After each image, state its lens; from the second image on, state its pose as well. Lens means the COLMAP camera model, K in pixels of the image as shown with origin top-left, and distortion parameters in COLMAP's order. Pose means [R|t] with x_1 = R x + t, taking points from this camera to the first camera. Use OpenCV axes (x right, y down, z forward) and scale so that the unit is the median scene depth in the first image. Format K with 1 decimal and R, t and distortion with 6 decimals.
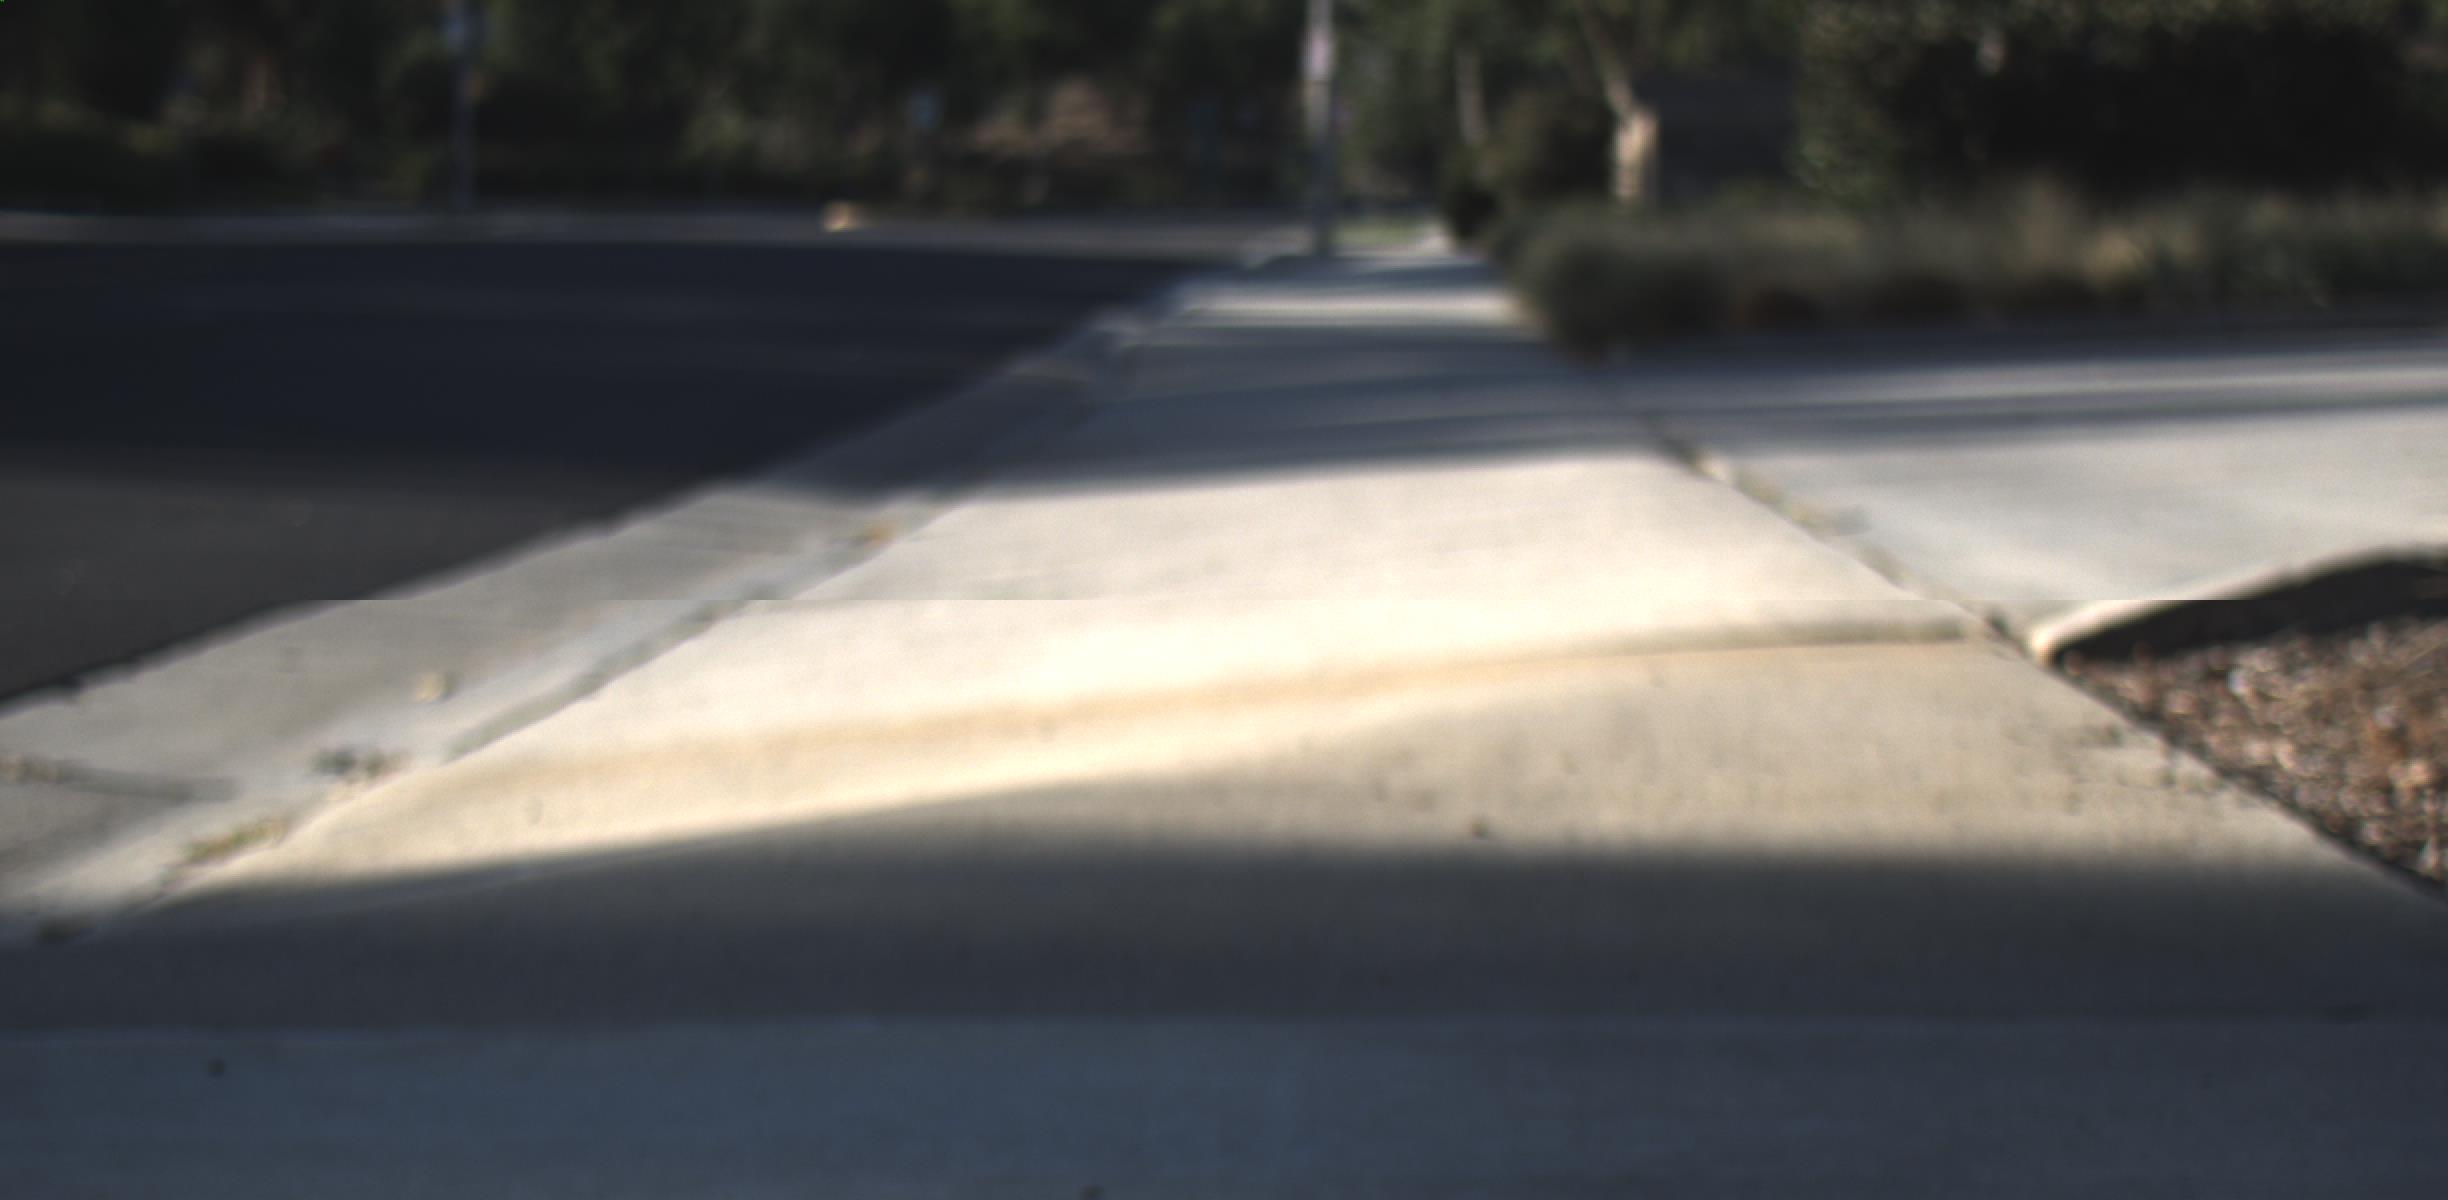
lens RADIAL K [[4529.3, 0, 1229.0], [0, 4529.3, 600.0], [0, 0, 1]] dist [-0.043056, 0.449988]
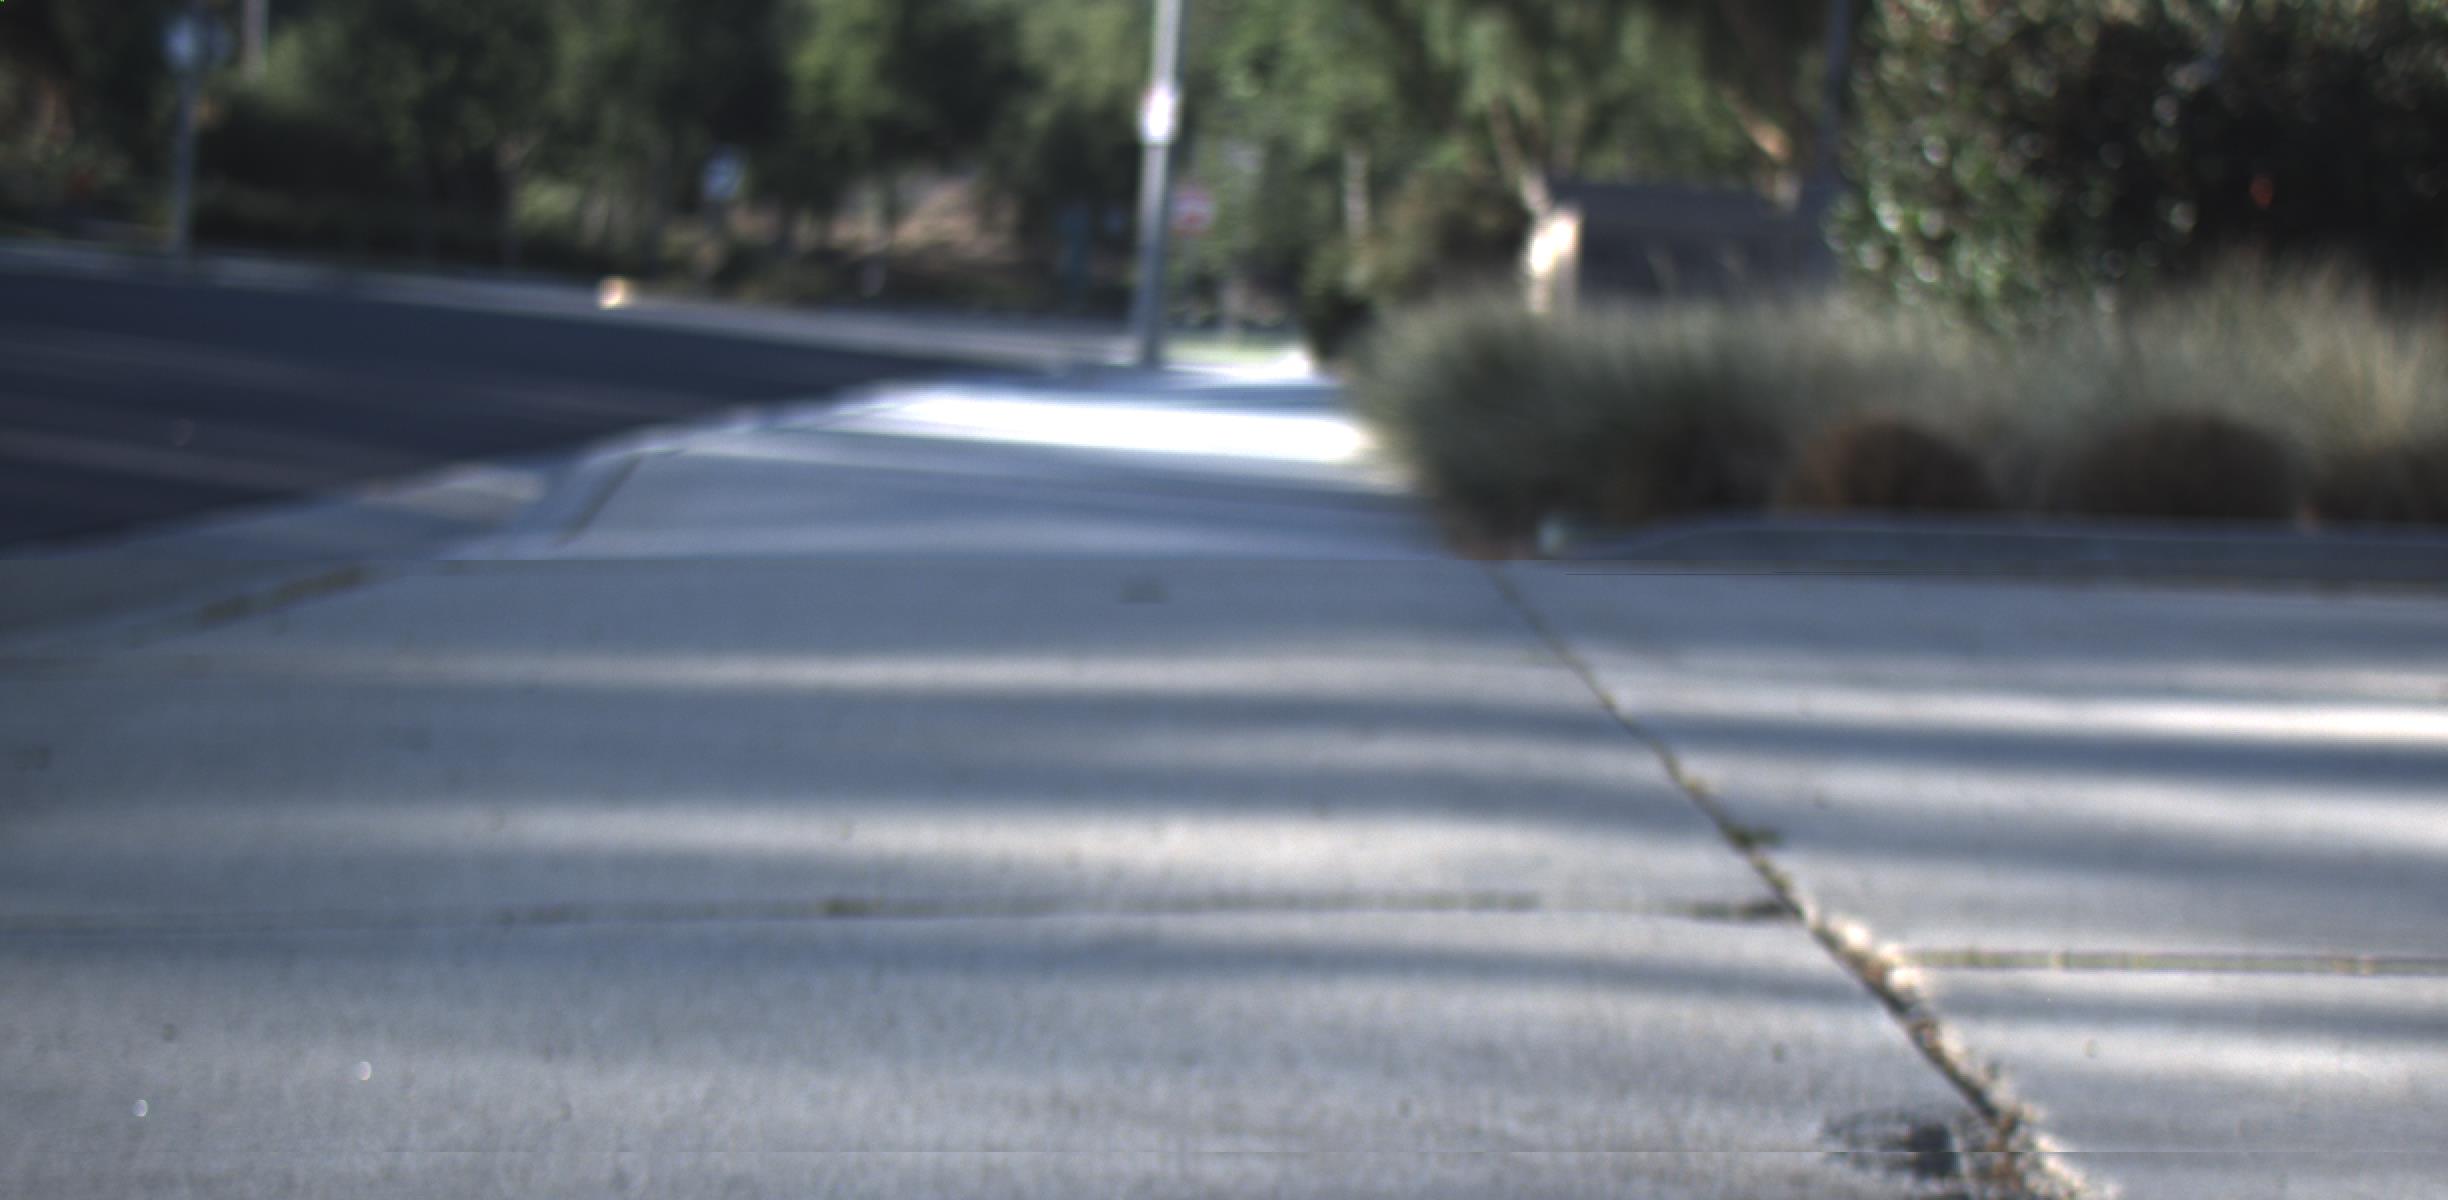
lens RADIAL K [[4529.3, 0, 1229.0], [0, 4529.3, 600.0], [0, 0, 1]] dist [-0.043056, 0.449988]
pose [[0.997193, 0.069438, 0.028003, 0.015551], [-0.068591, 0.997189, -0.030151, -0.012642], [-0.030018, 0.028146, 0.999153, 0.208907]]
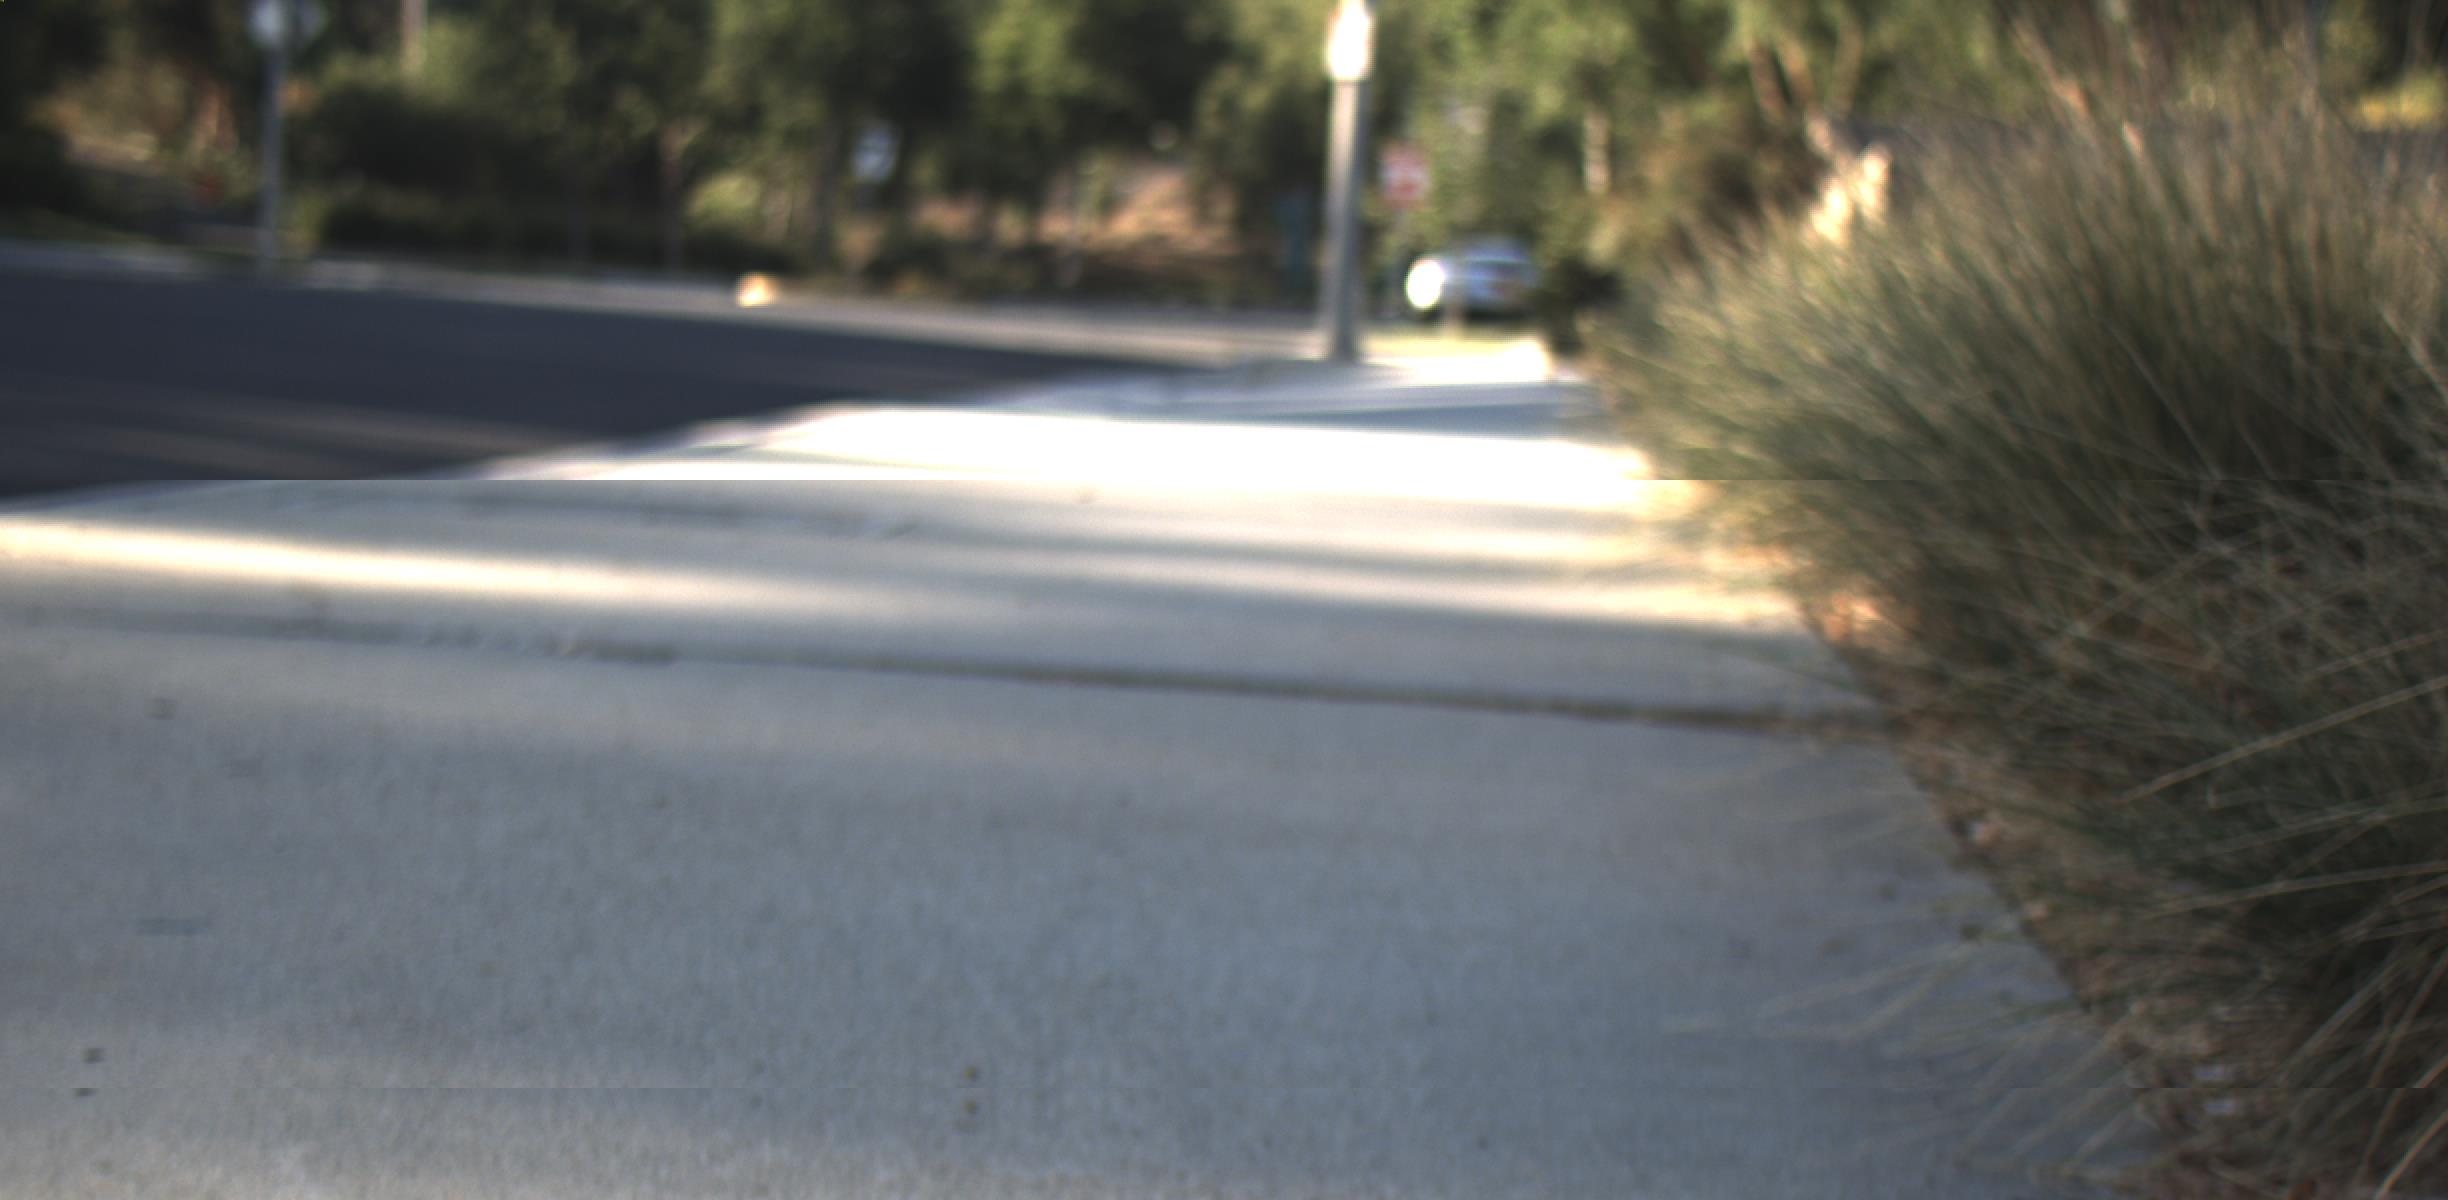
lens RADIAL K [[4529.3, 0, 1229.0], [0, 4529.3, 600.0], [0, 0, 1]] dist [-0.043056, 0.449988]
pose [[0.998159, 0.055084, -0.025372, 0.023215], [-0.055753, 0.998094, -0.026471, -0.025801], [0.023866, 0.027837, 0.999328, 0.369597]]
